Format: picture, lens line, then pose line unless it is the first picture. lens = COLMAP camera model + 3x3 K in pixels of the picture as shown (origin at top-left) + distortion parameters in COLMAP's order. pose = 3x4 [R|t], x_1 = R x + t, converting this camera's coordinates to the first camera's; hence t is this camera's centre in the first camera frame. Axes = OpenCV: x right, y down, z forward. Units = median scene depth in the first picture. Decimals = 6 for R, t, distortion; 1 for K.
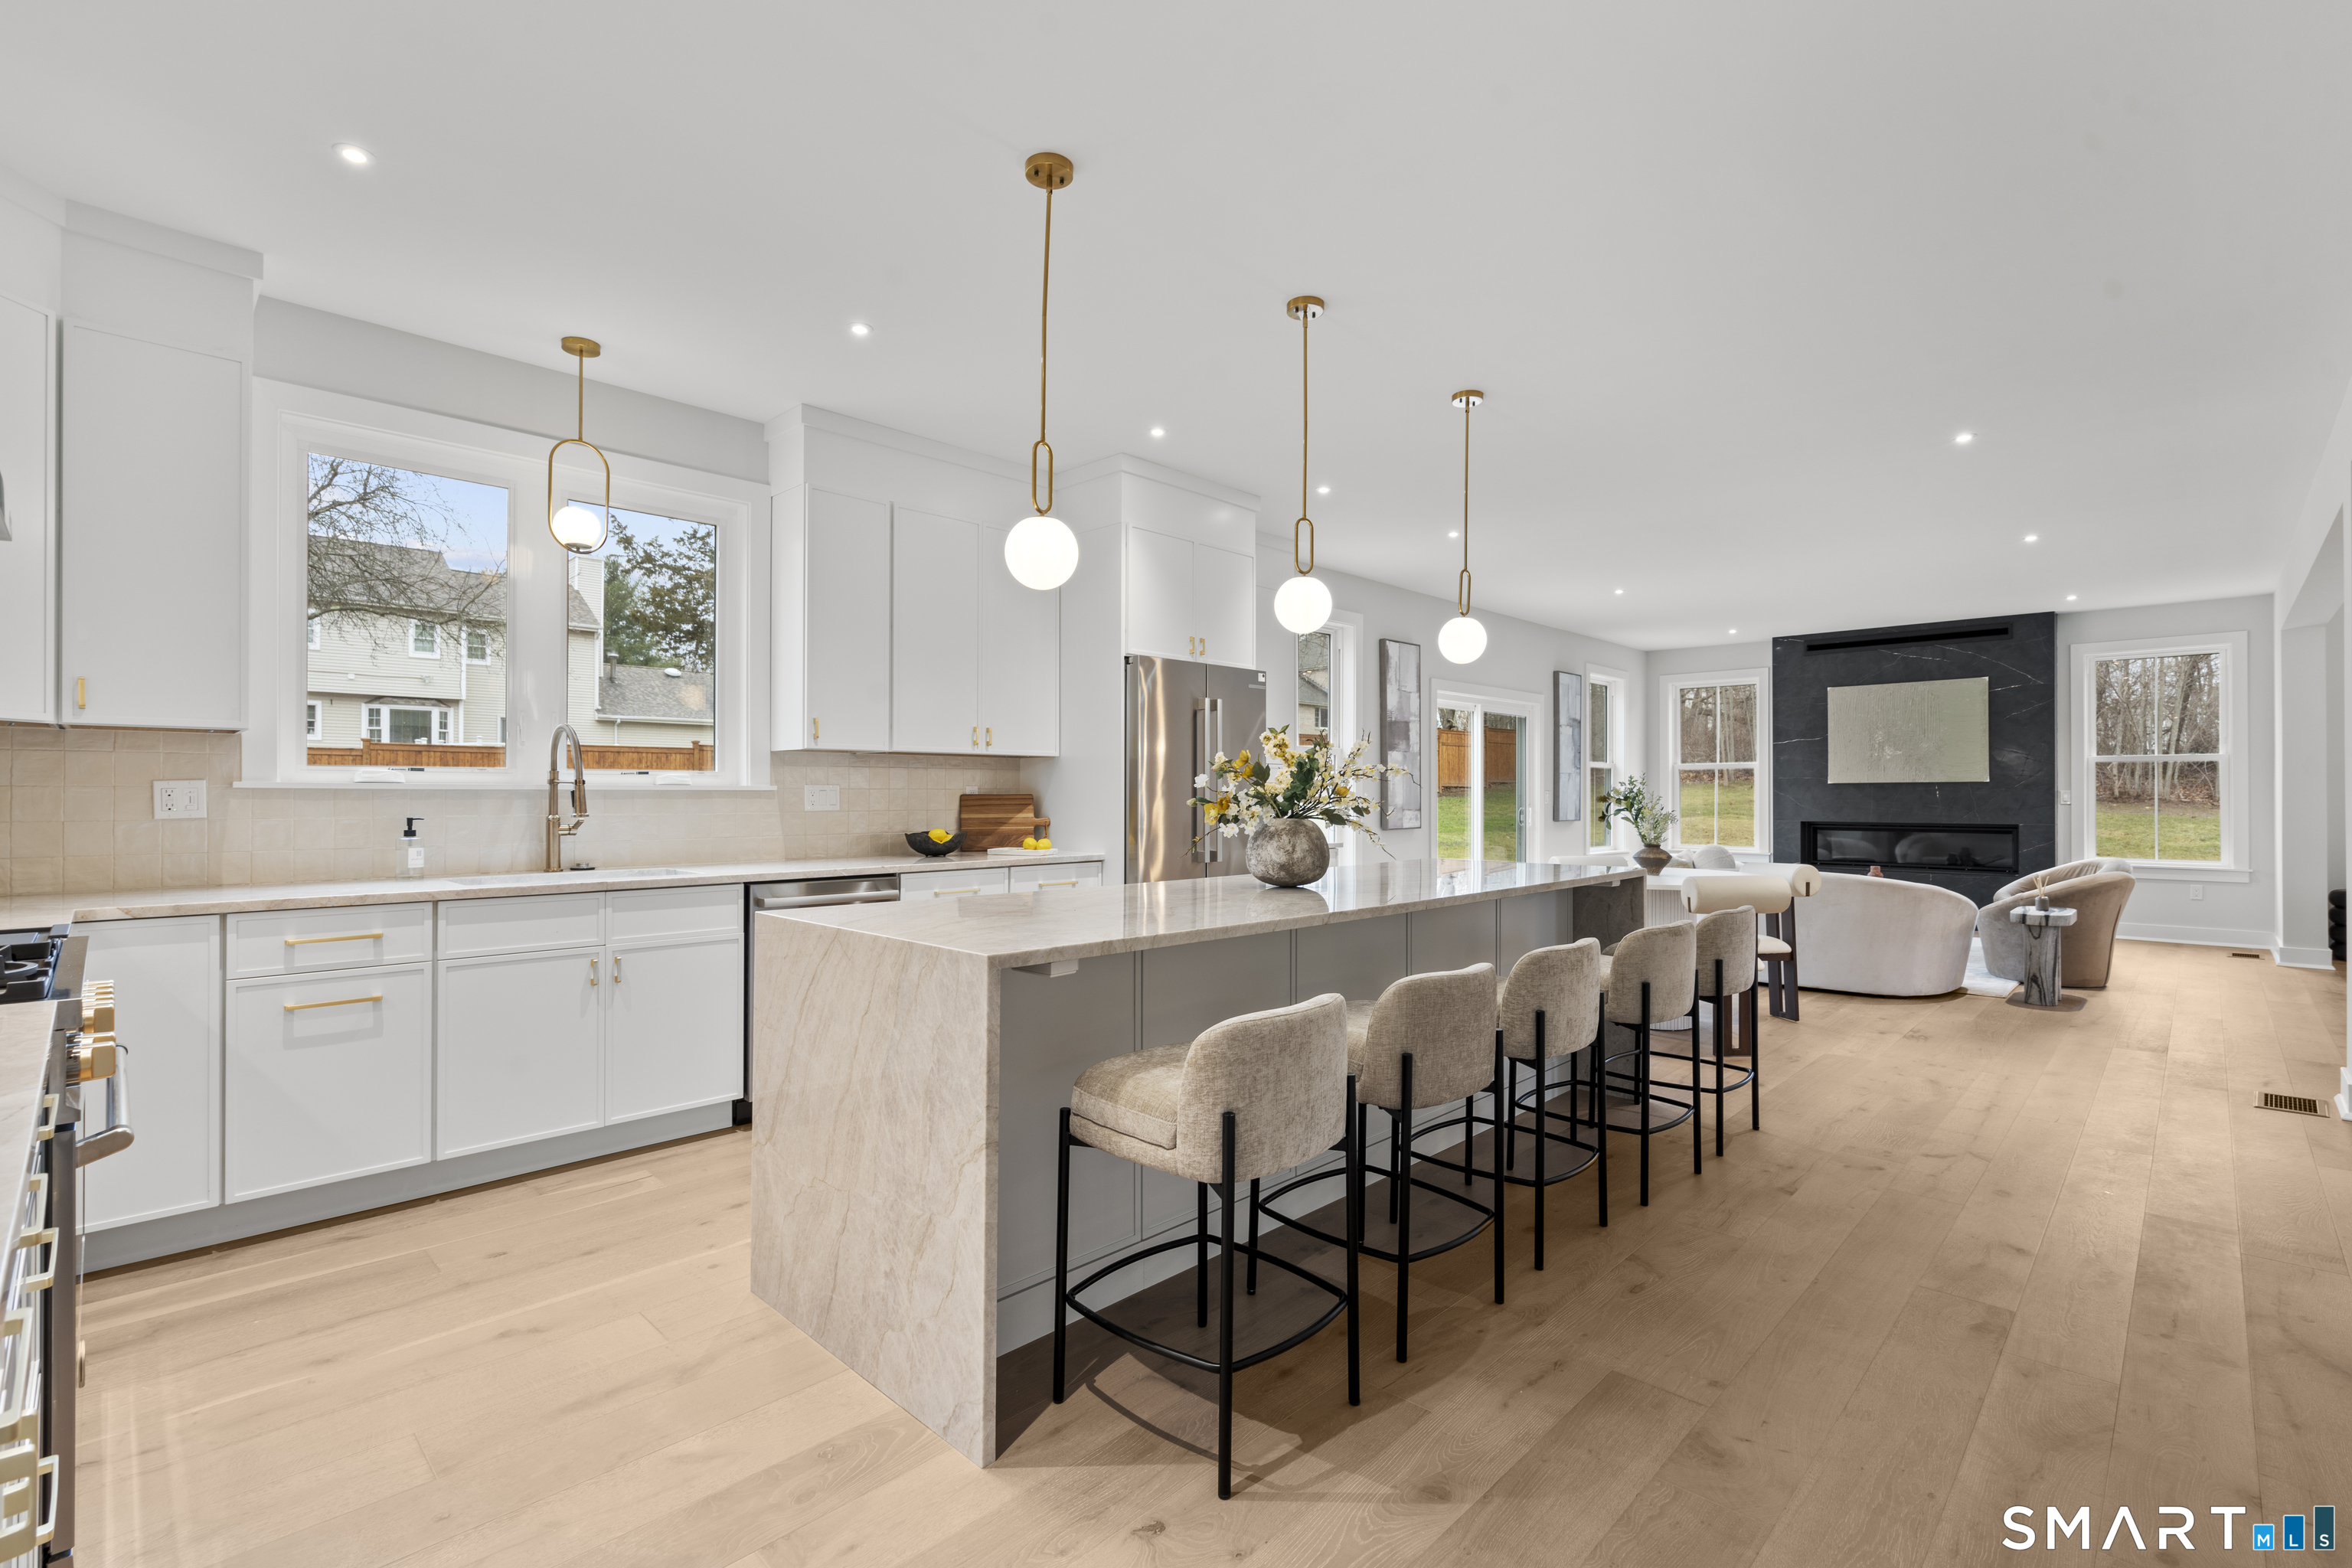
lens RADIAL K [[1068.9, 0, 1174.3], [0, 1068.9, 796.5], [0, 0, 1]] dist [0.000754, 0.000106]
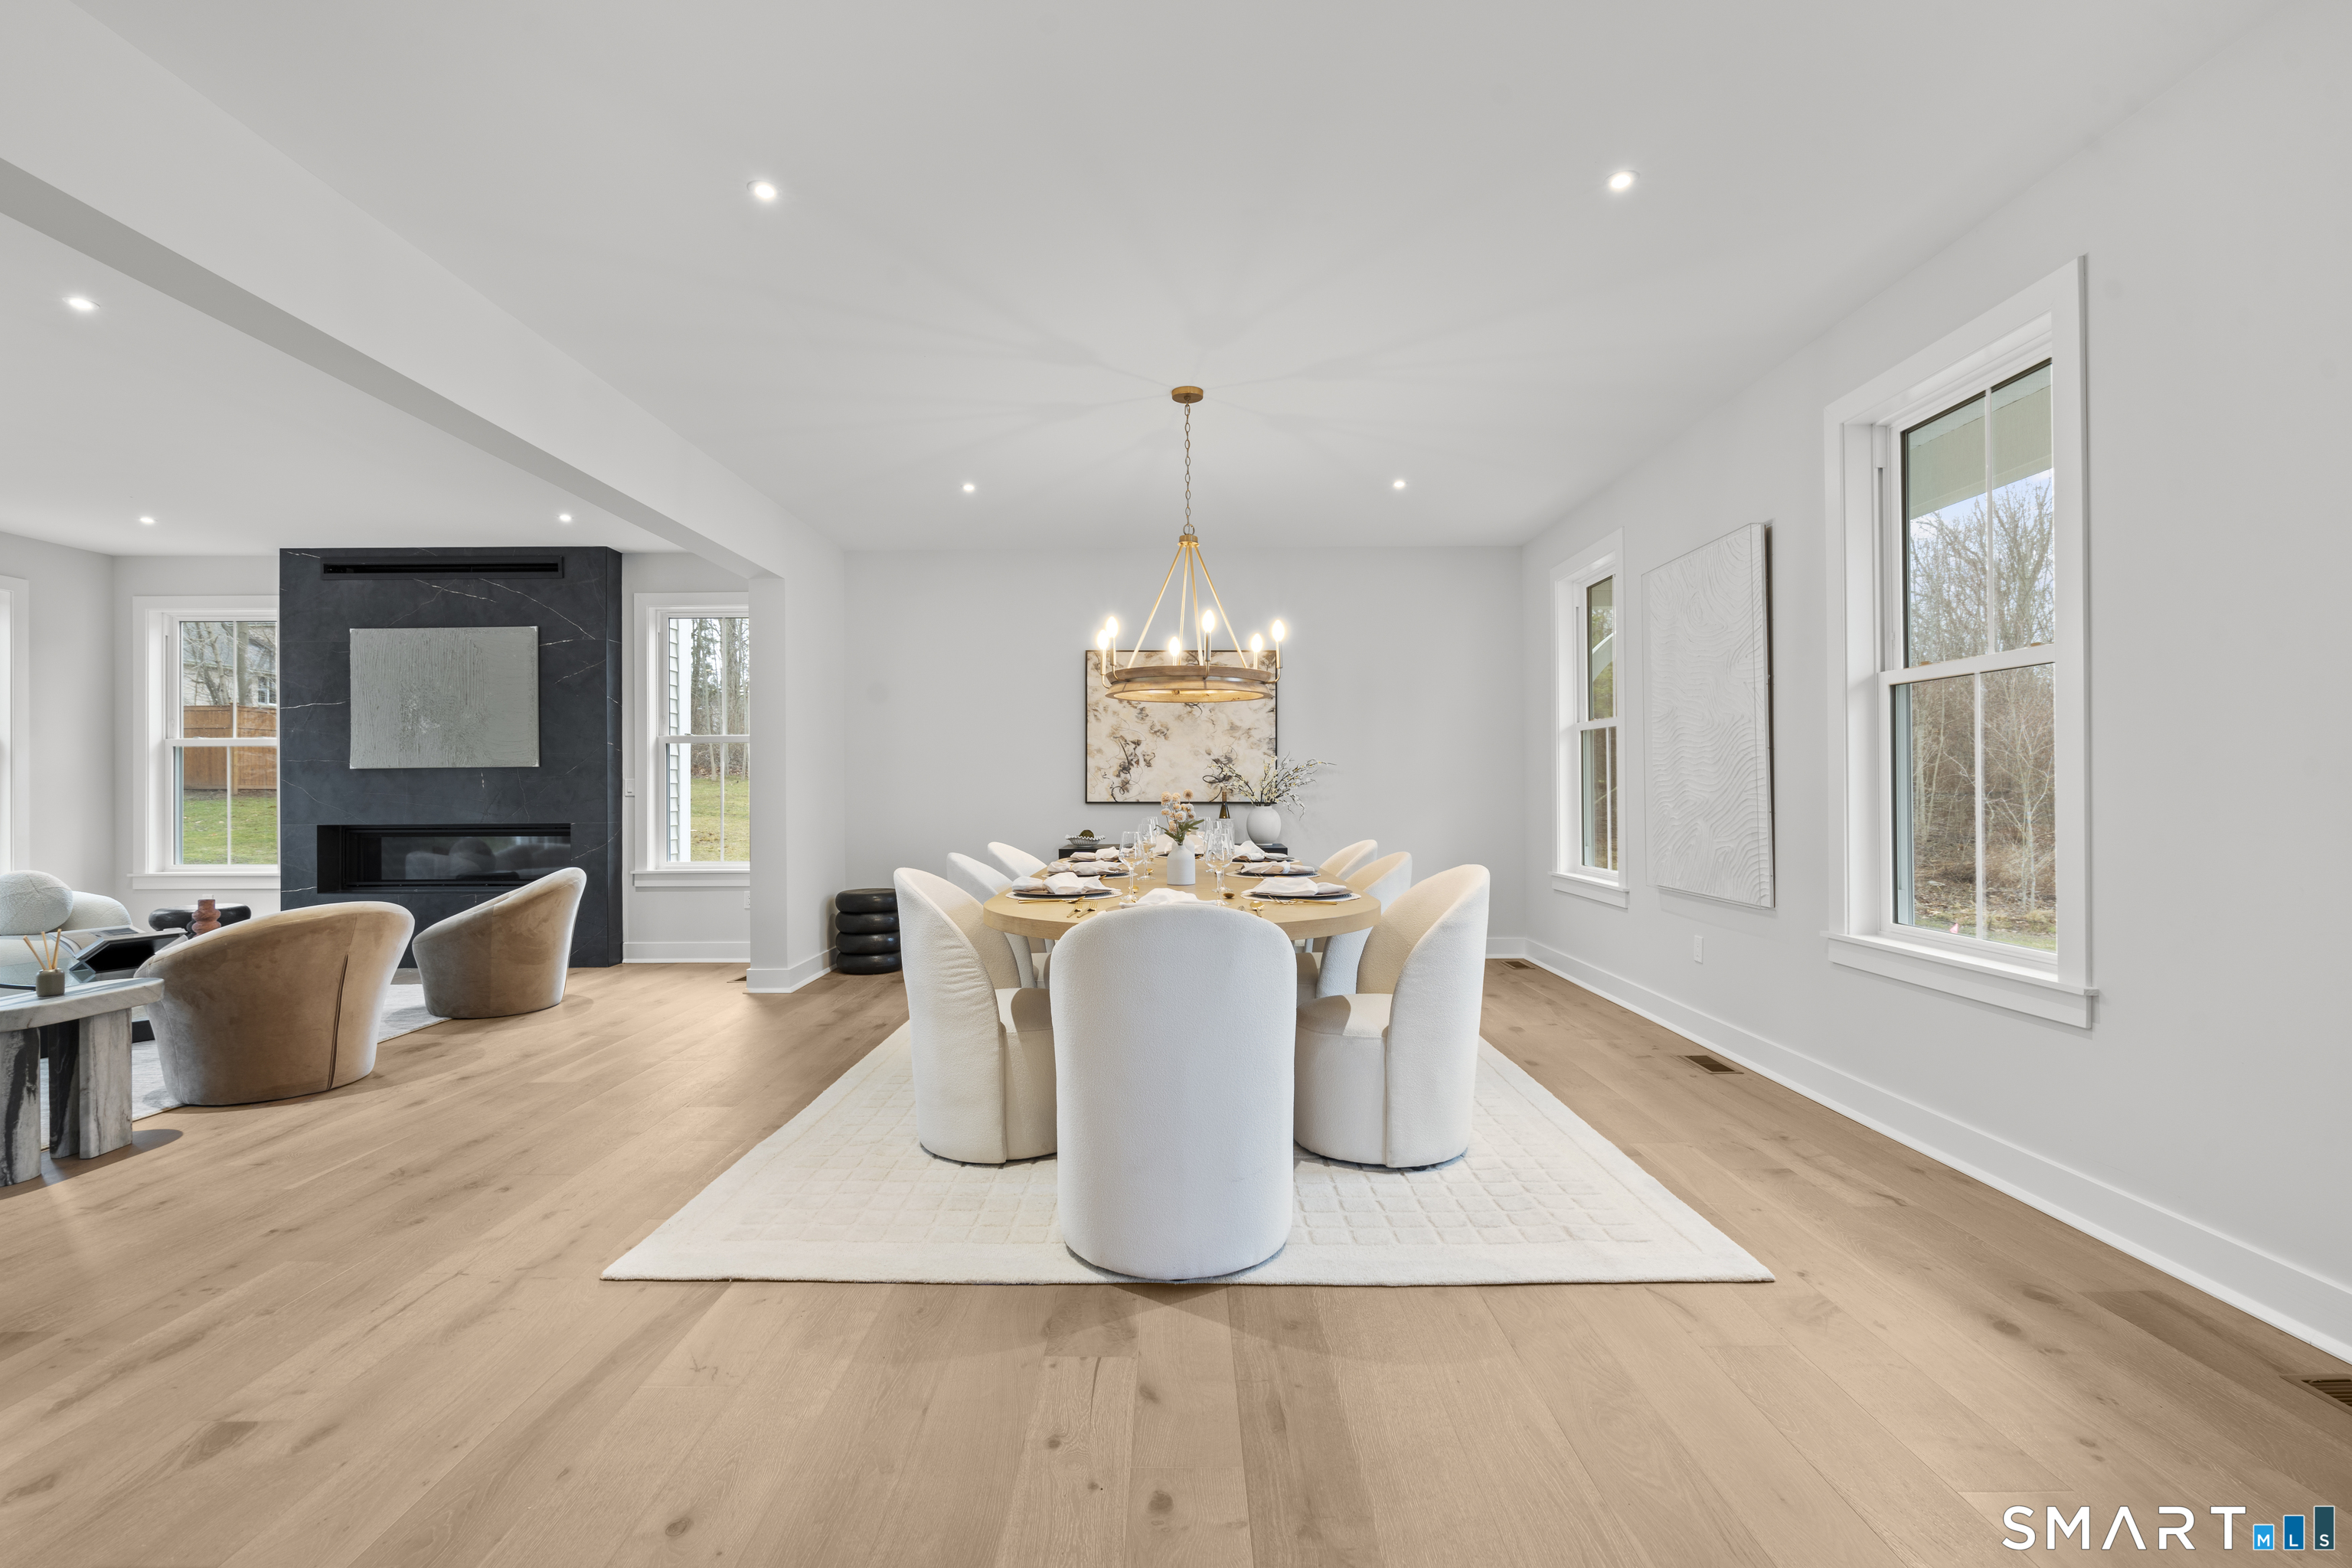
lens RADIAL K [[1068.9, 0, 1177.3], [0, 1068.9, 782.1], [0, 0, 1]] dist [0.000754, 0.000106]
pose [[0.706990, -0.006732, 0.707191, 0.517040], [0.007207, 0.999971, 0.002314, -0.001649], [-0.707187, 0.003461, 0.707019, 0.148373]]
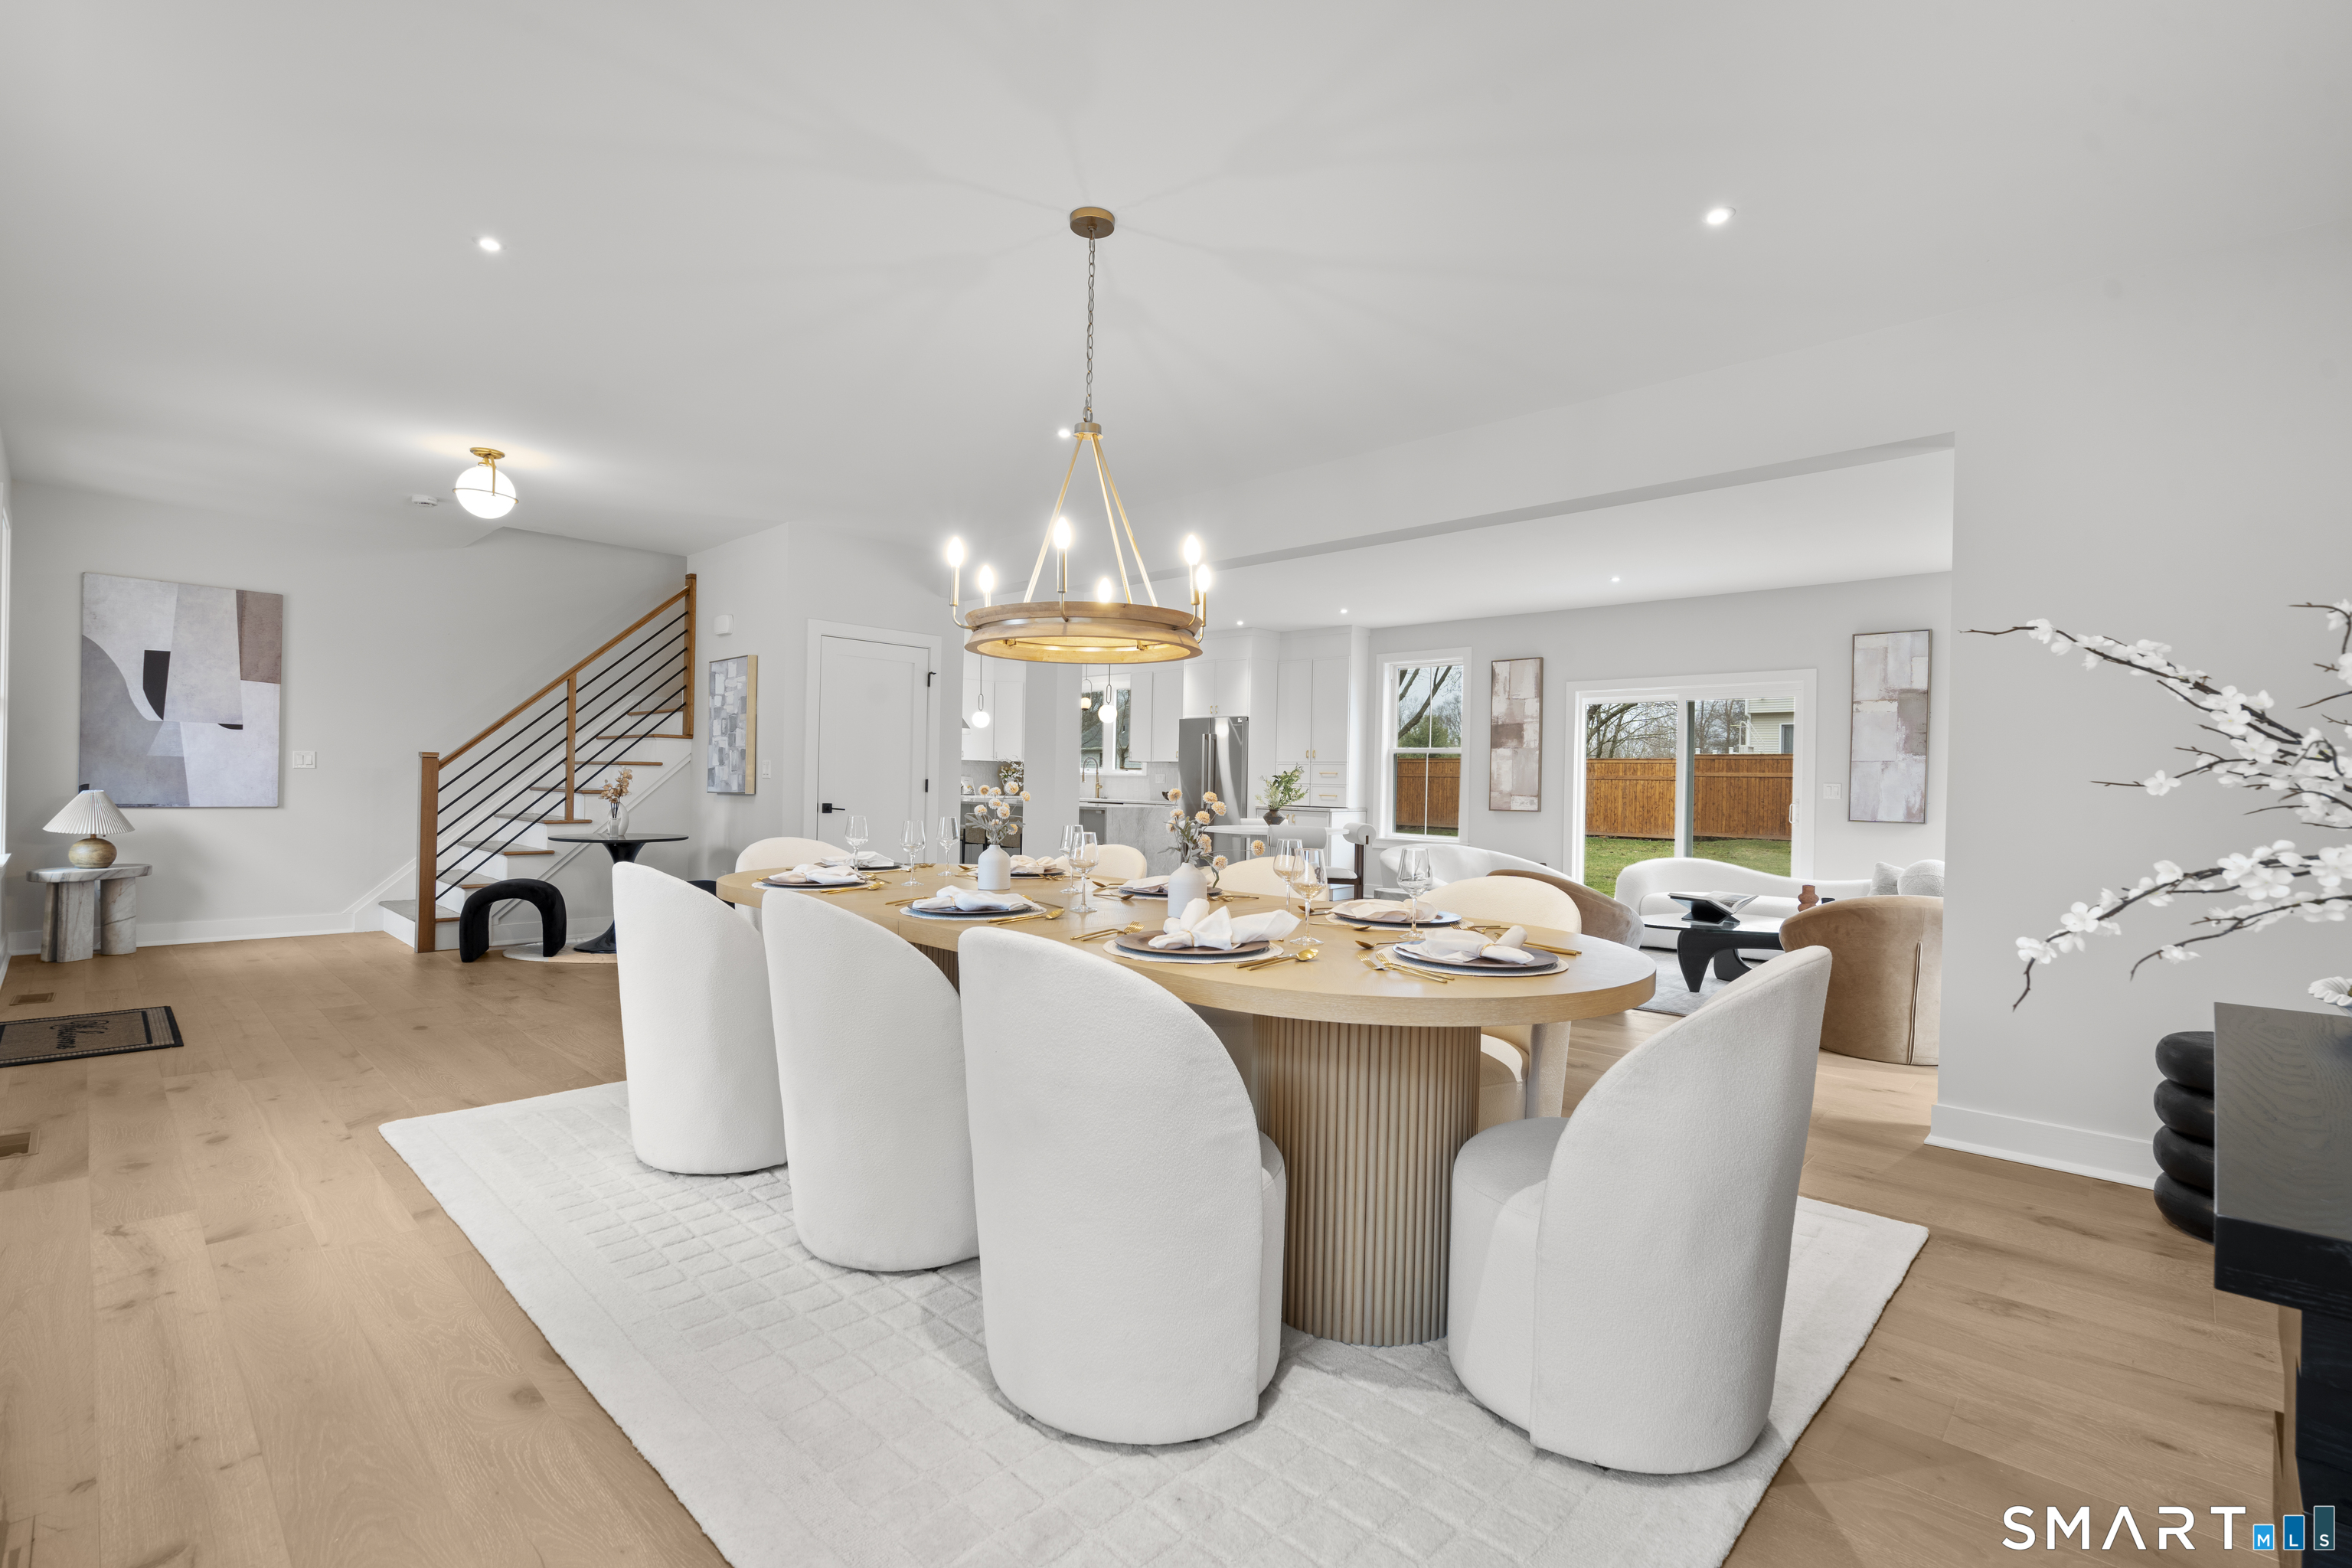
lens RADIAL K [[1068.9, 0, 1179.8], [0, 1068.9, 785.3], [0, 0, 1]] dist [0.000754, 0.000106]
pose [[0.005889, 0.007361, -0.999956, 1.920078], [-0.015141, 0.999859, 0.007271, 0.003542], [0.999868, 0.015097, 0.006000, 0.898280]]
